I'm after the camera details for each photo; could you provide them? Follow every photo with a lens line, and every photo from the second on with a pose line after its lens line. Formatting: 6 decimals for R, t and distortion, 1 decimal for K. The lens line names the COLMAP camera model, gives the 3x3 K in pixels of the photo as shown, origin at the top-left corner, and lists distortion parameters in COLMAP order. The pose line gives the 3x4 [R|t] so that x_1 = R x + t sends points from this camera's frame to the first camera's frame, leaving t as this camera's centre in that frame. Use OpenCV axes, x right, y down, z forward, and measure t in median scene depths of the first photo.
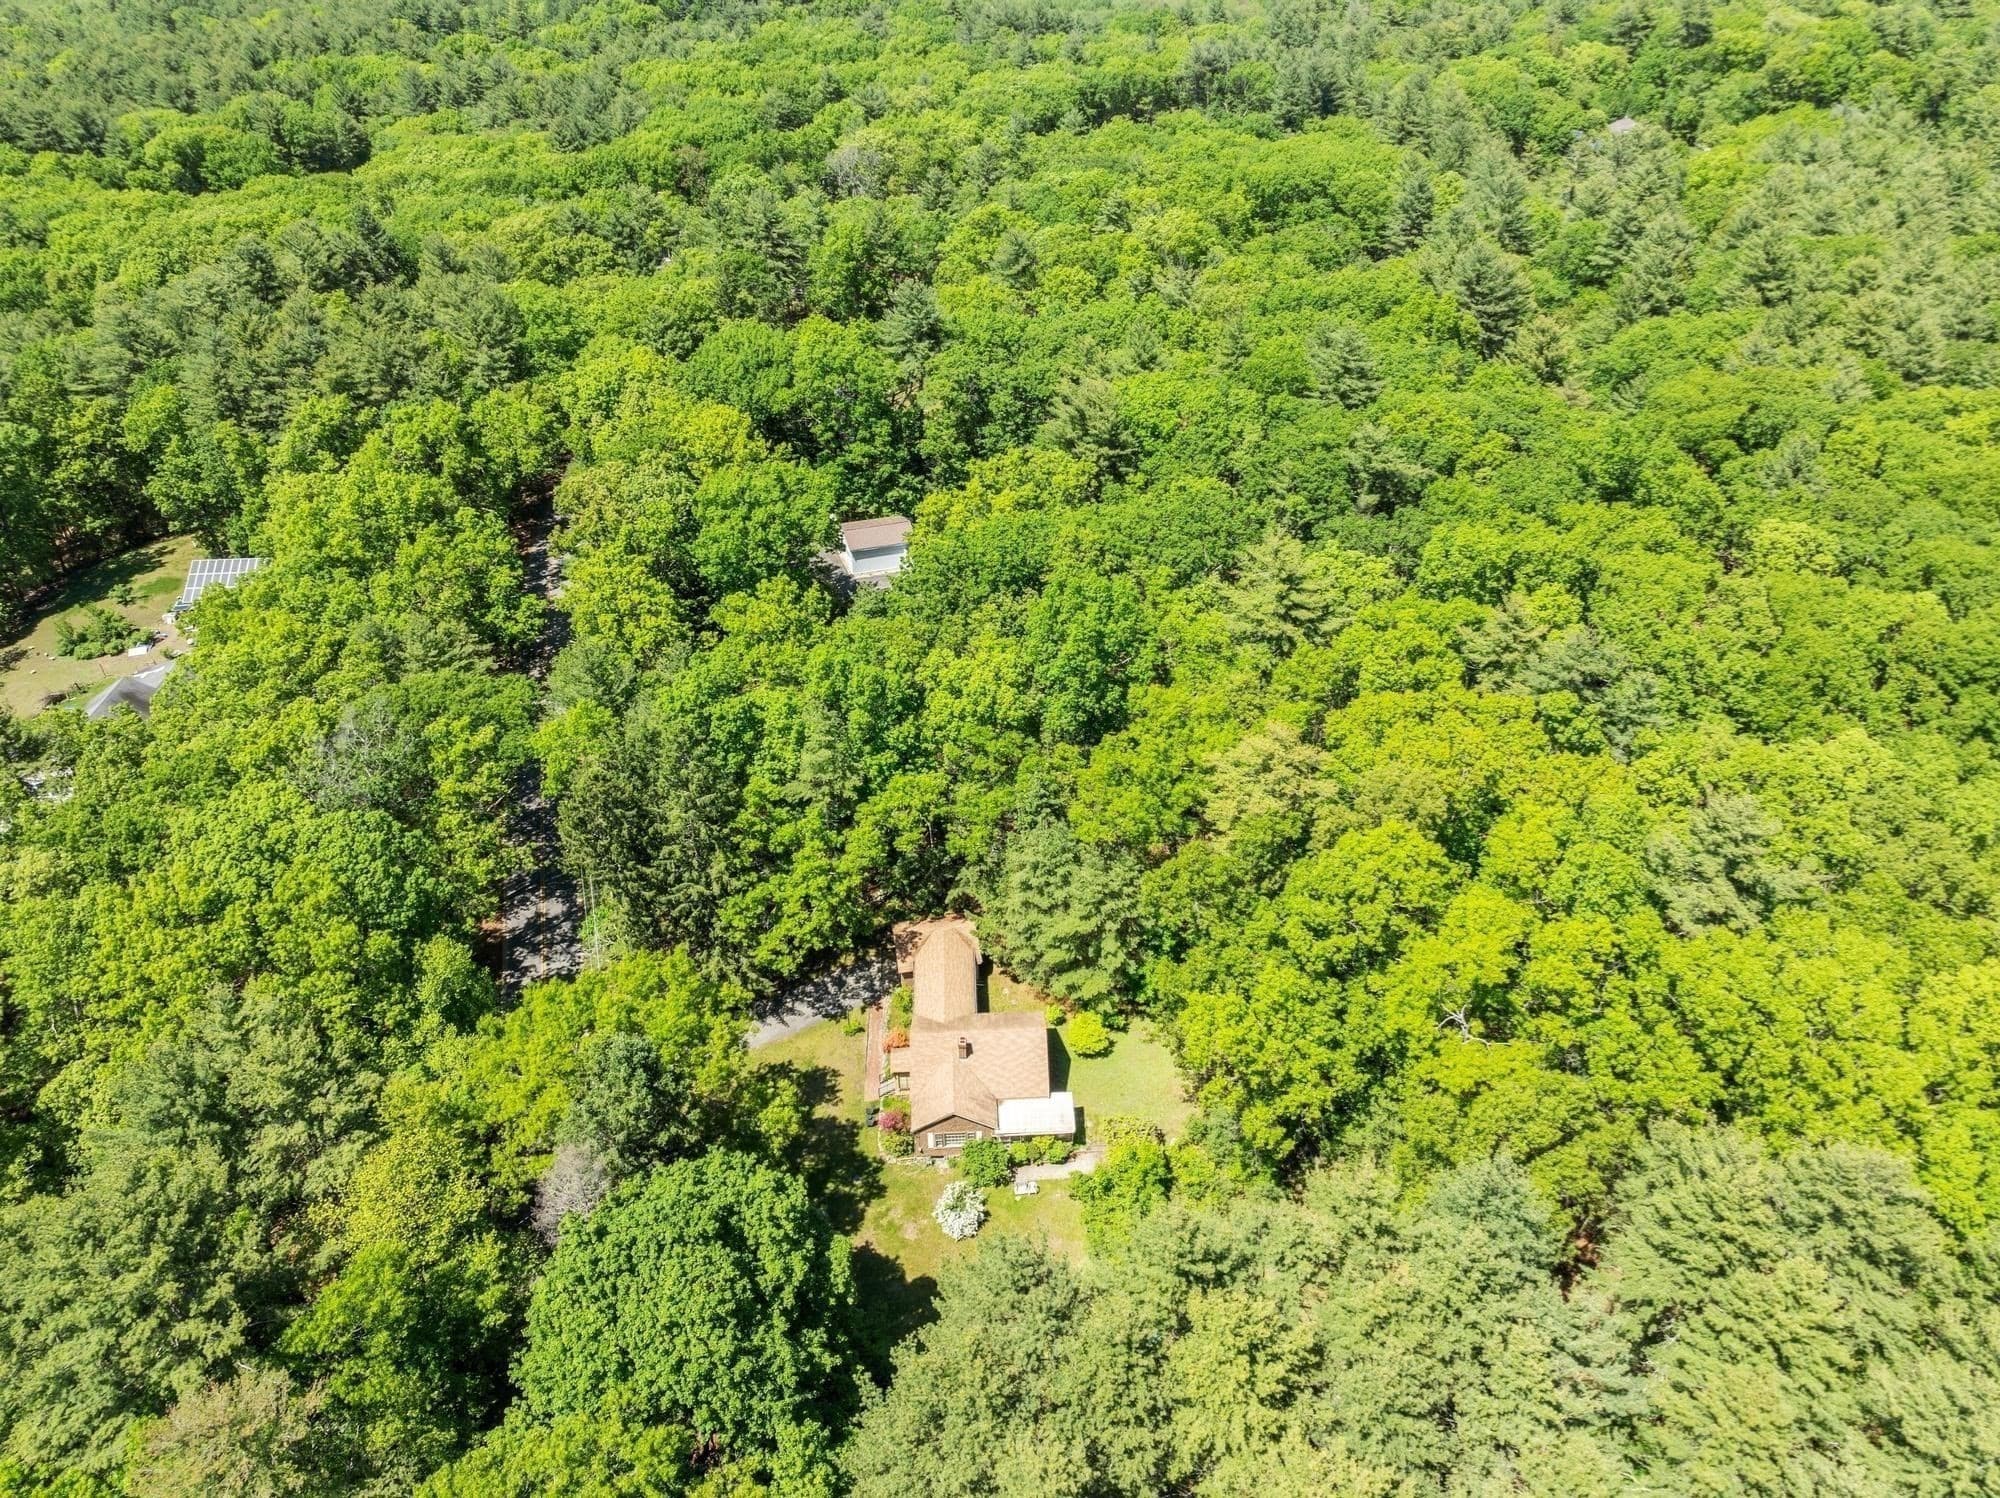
lens RADIAL K [[1416.7, 0, 1003.2], [0, 1416.7, 733.1], [0, 0, 1]] dist [-0.040406, 0.009685]
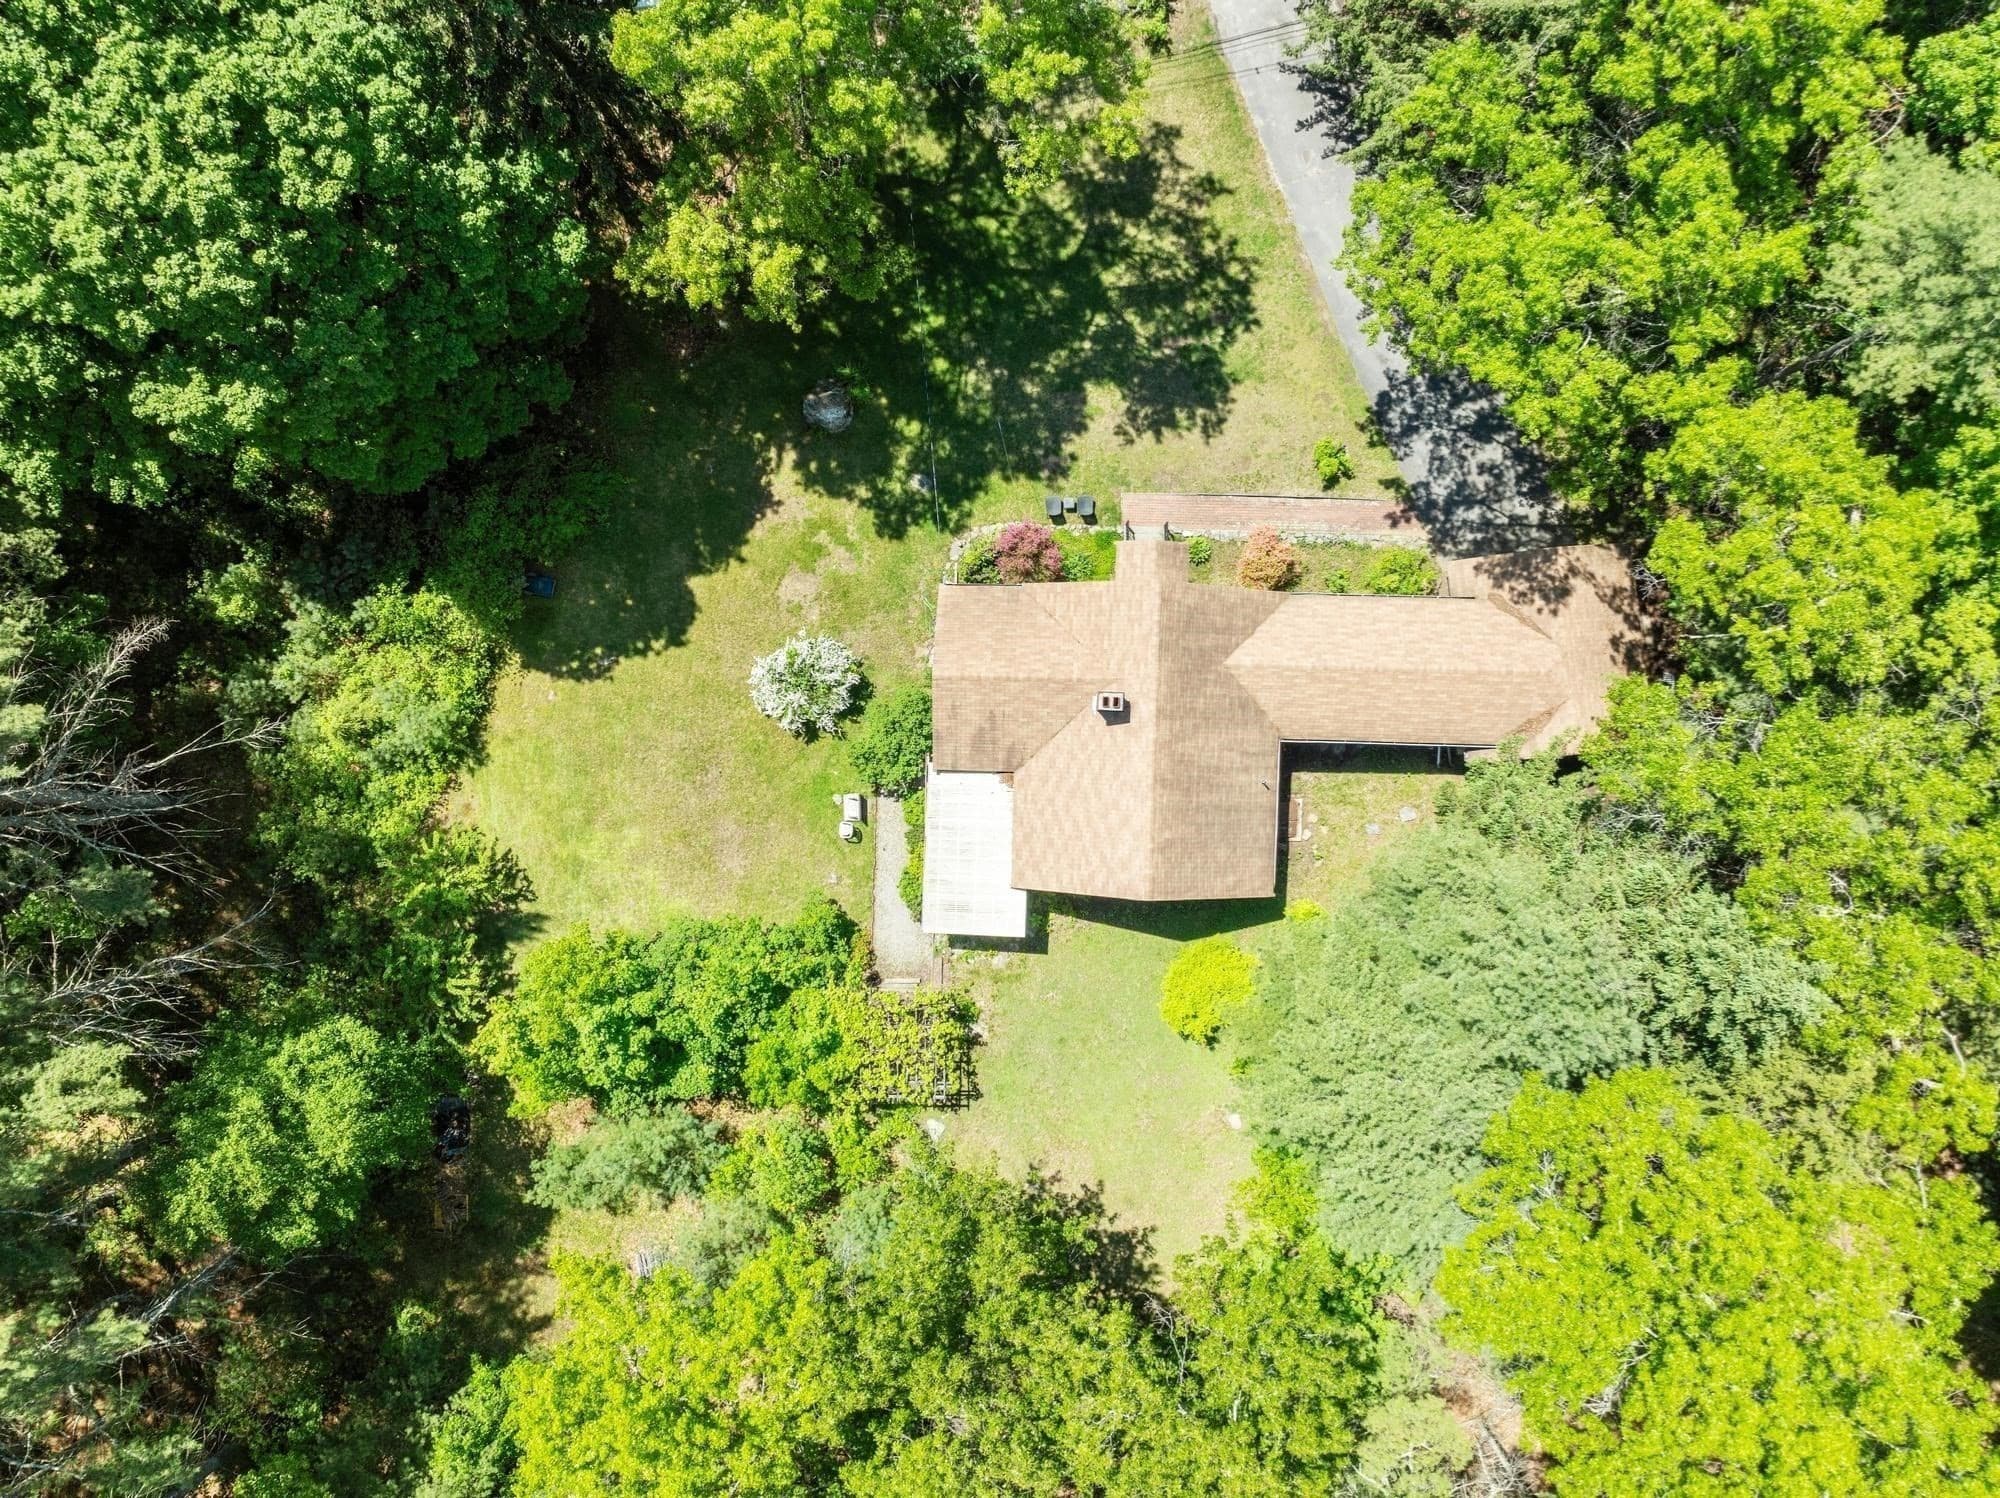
lens RADIAL K [[1416.7, 0, 987.2], [0, 1416.7, 739.8], [0, 0, 1]] dist [-0.040406, 0.009685]
pose [[-0.064632, 0.997689, 0.020950, -0.022137], [-0.533225, -0.052273, 0.844357, -0.118827], [0.843501, 0.043402, 0.535371, 0.709944]]
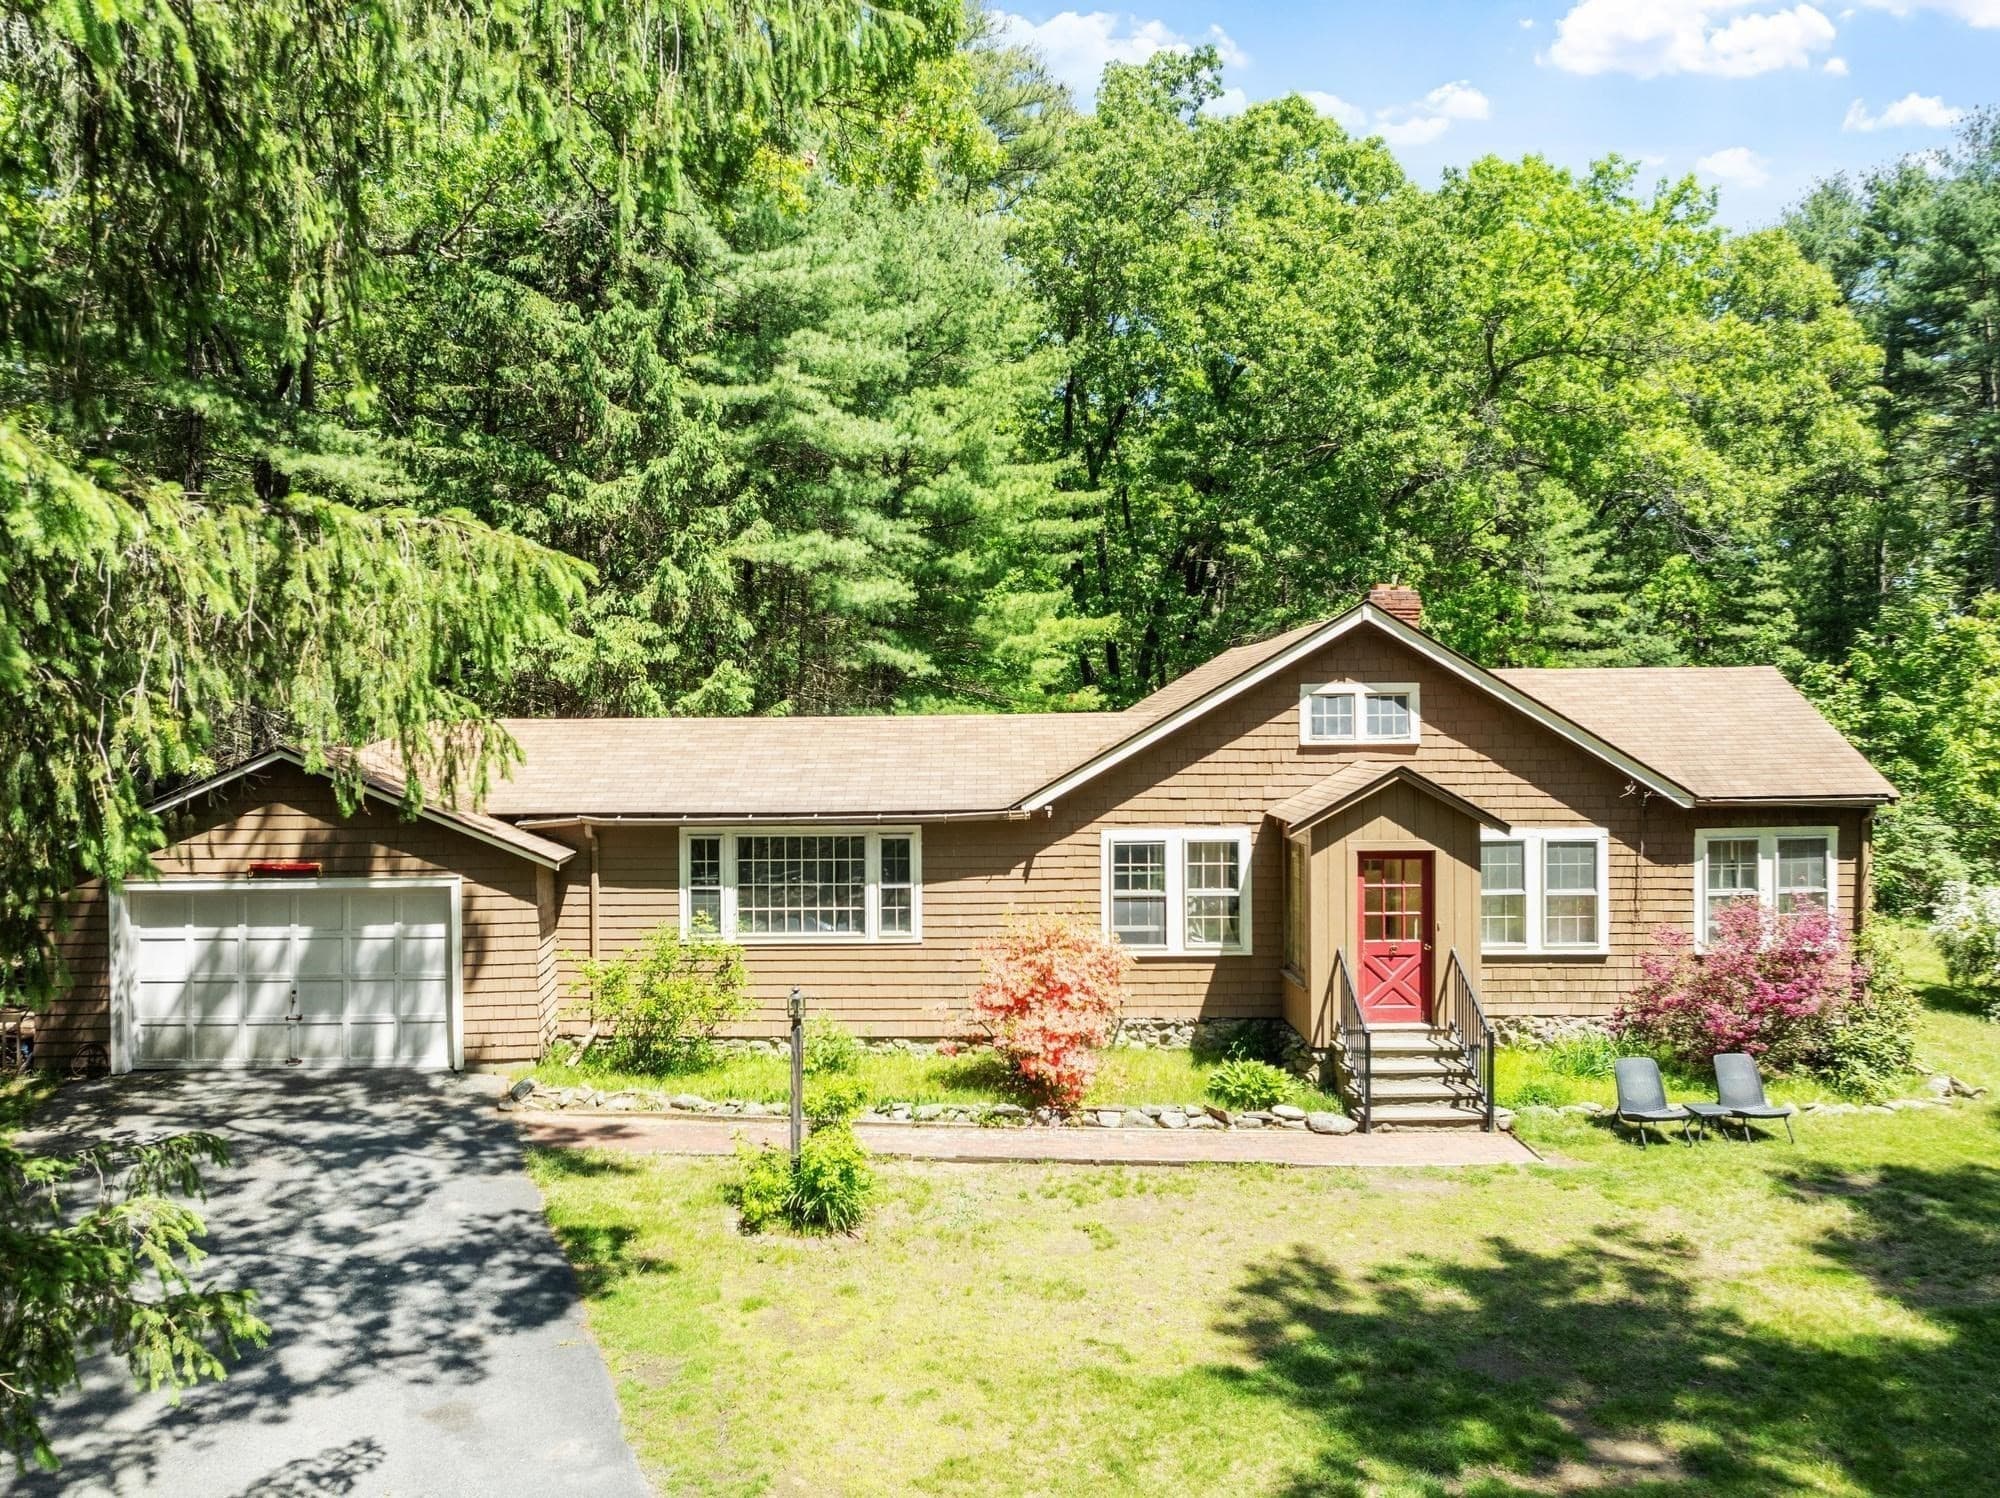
lens RADIAL K [[1416.7, 0, 995.1], [0, 1416.7, 737.7], [0, 0, 1]] dist [-0.040406, 0.009685]
pose [[0.030193, 0.004951, 0.999532, -0.231542], [0.553527, 0.832570, -0.020845, 0.200110], [-0.832284, 0.553897, 0.022398, 1.015641]]
